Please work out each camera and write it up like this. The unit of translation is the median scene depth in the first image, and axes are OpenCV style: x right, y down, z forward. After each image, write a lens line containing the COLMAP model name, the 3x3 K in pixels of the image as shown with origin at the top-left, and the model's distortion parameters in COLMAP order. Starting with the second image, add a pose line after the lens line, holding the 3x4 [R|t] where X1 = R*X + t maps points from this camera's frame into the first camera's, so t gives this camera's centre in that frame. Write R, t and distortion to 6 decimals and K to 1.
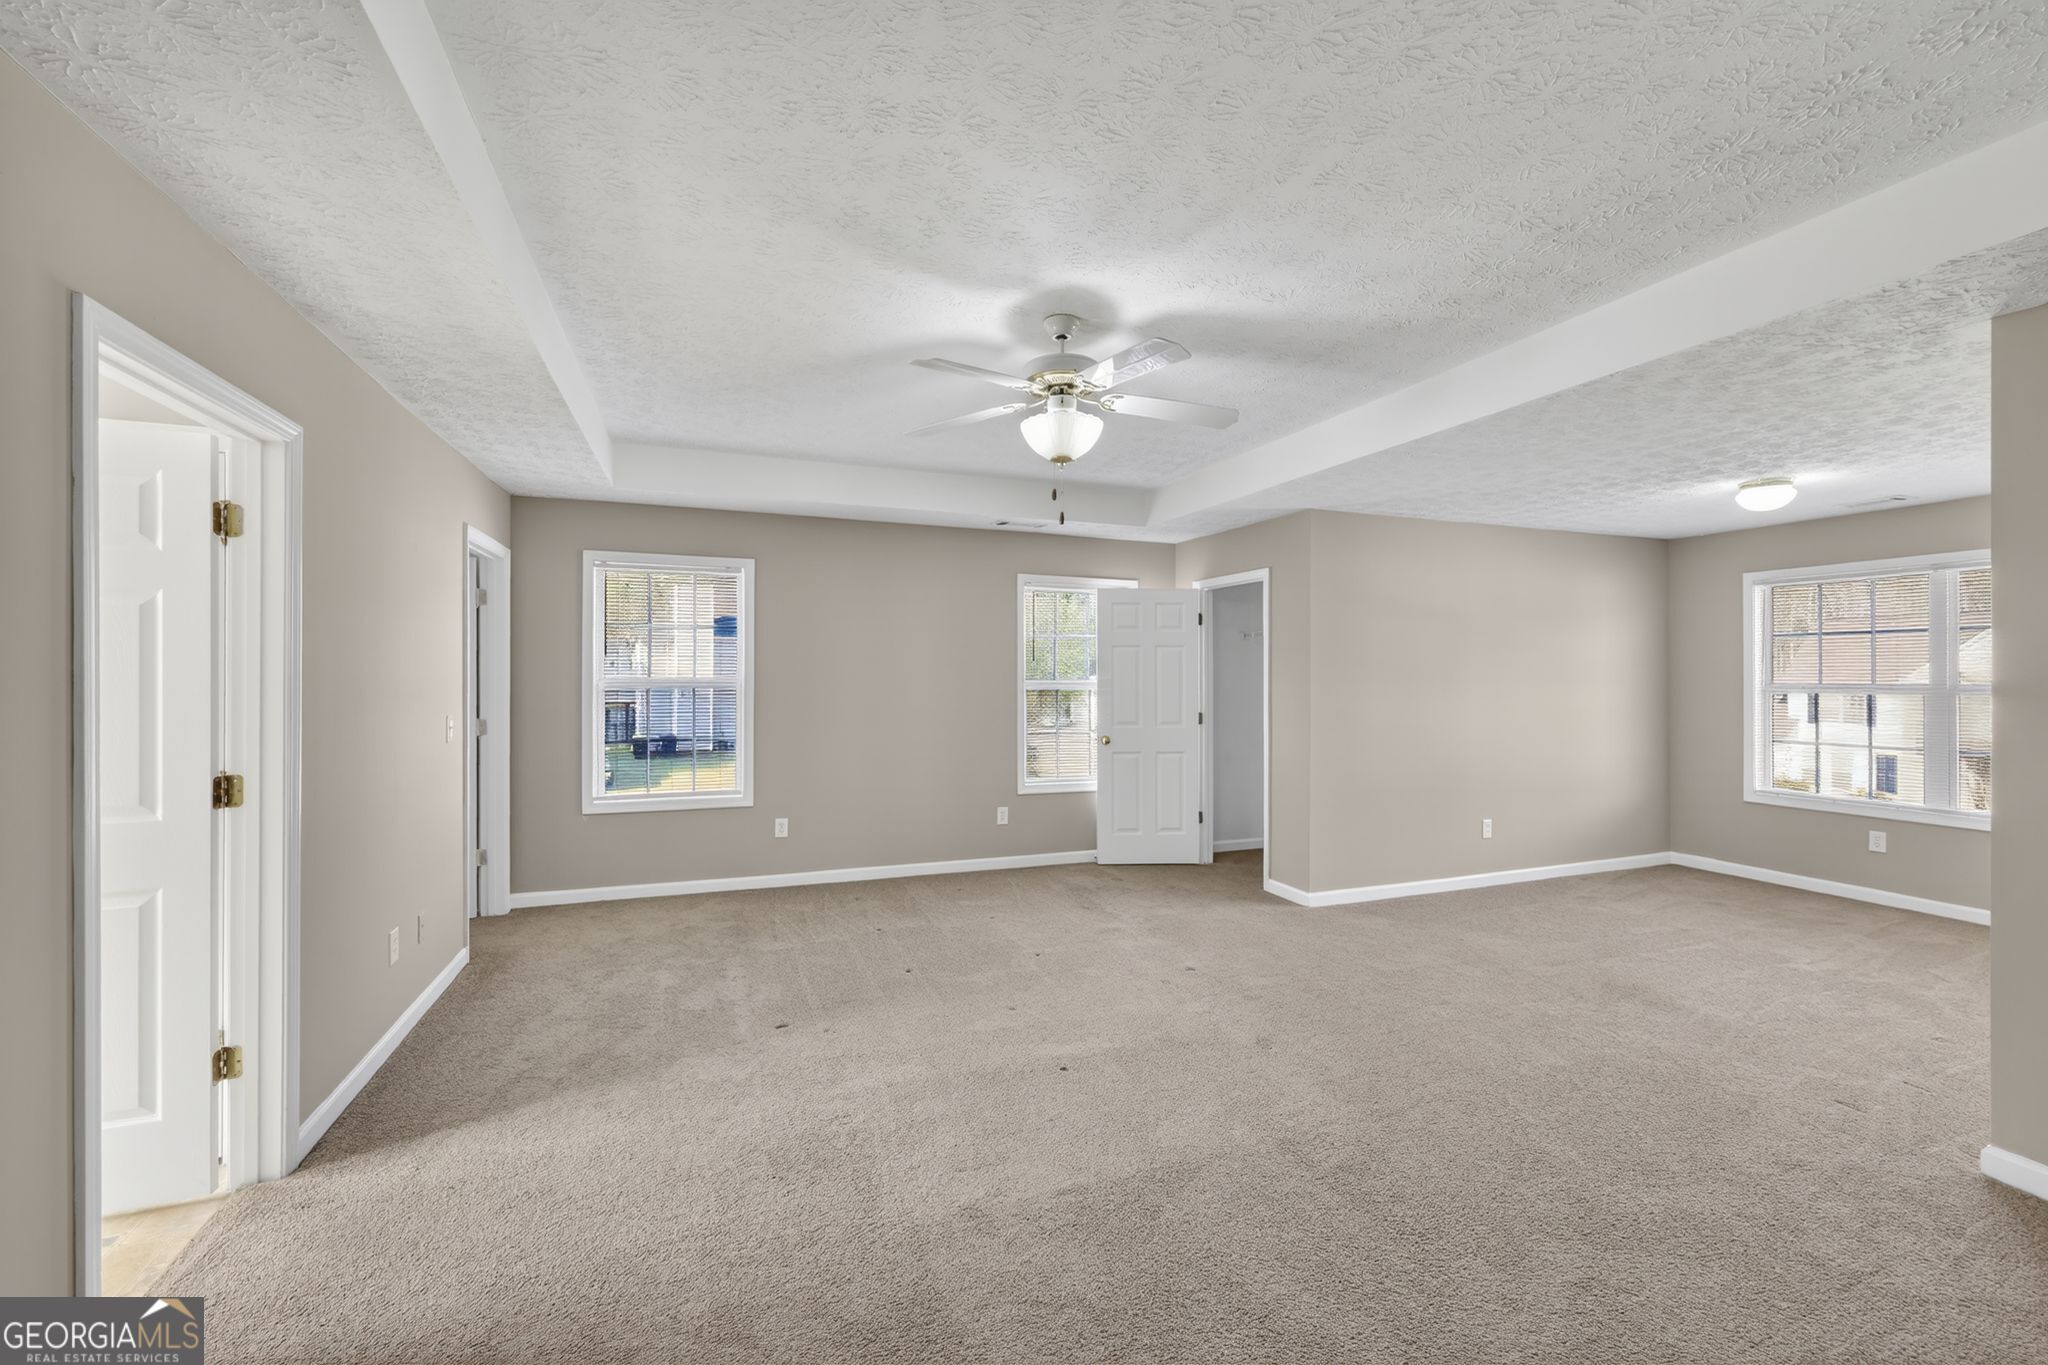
lens RADIAL K [[825.9, 0, 1019.8], [0, 825.9, 667.3], [0, 0, 1]] dist [-0.000773, 0.000170]
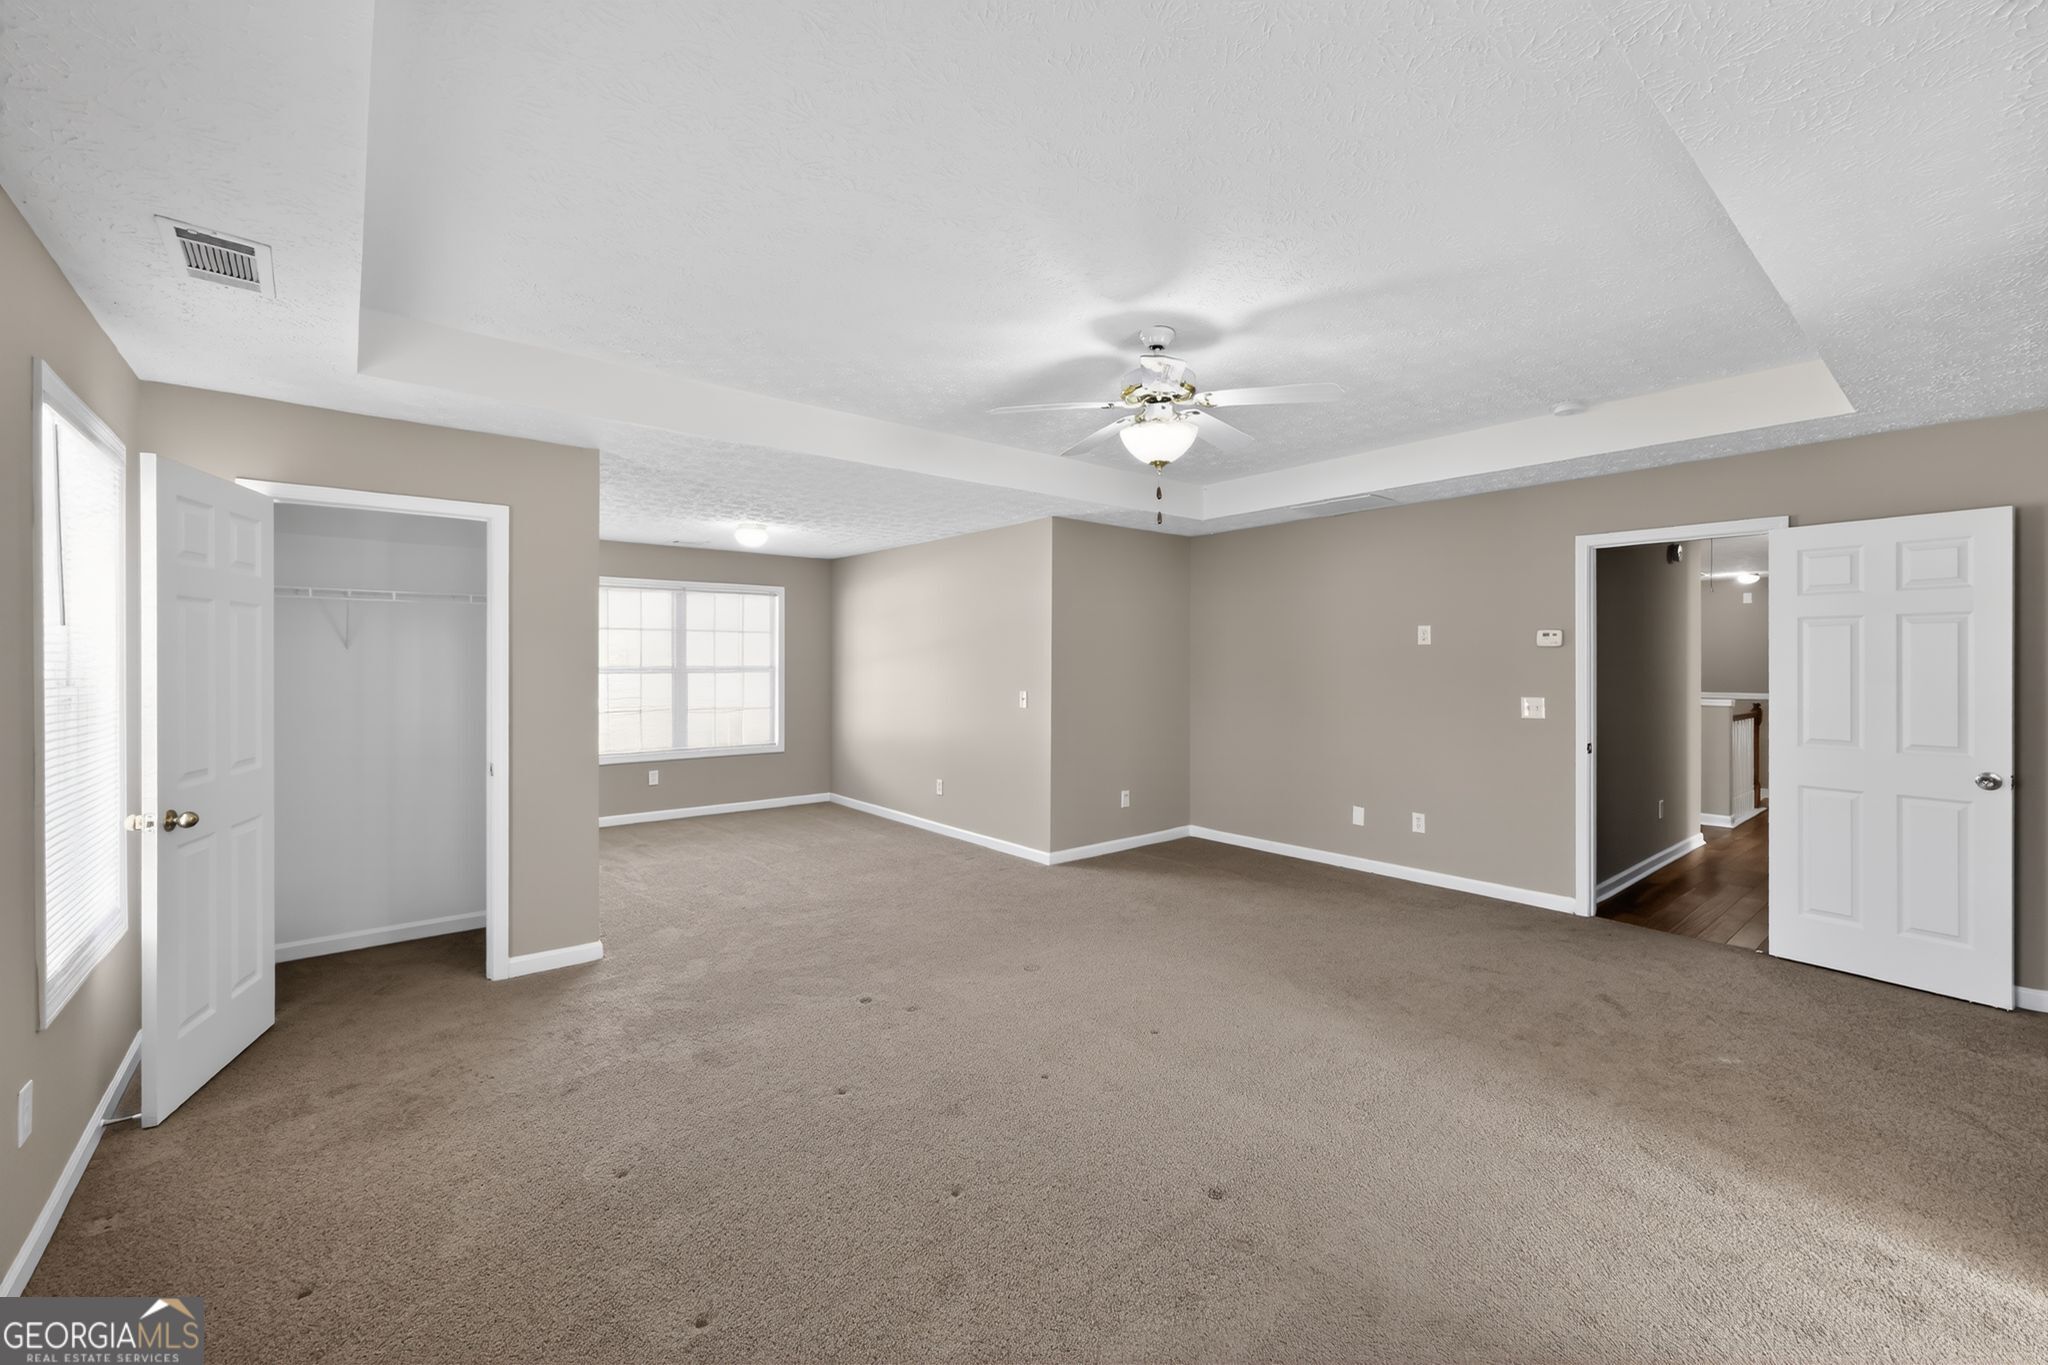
lens RADIAL K [[825.9, 0, 1019.8], [0, 825.9, 667.3], [0, 0, 1]] dist [-0.000773, 0.000170]
pose [[-0.332431, -0.005316, 0.943112, -0.515859], [-0.003484, 0.999984, 0.004409, 0.009785], [-0.943121, -0.001820, -0.332445, 0.881415]]
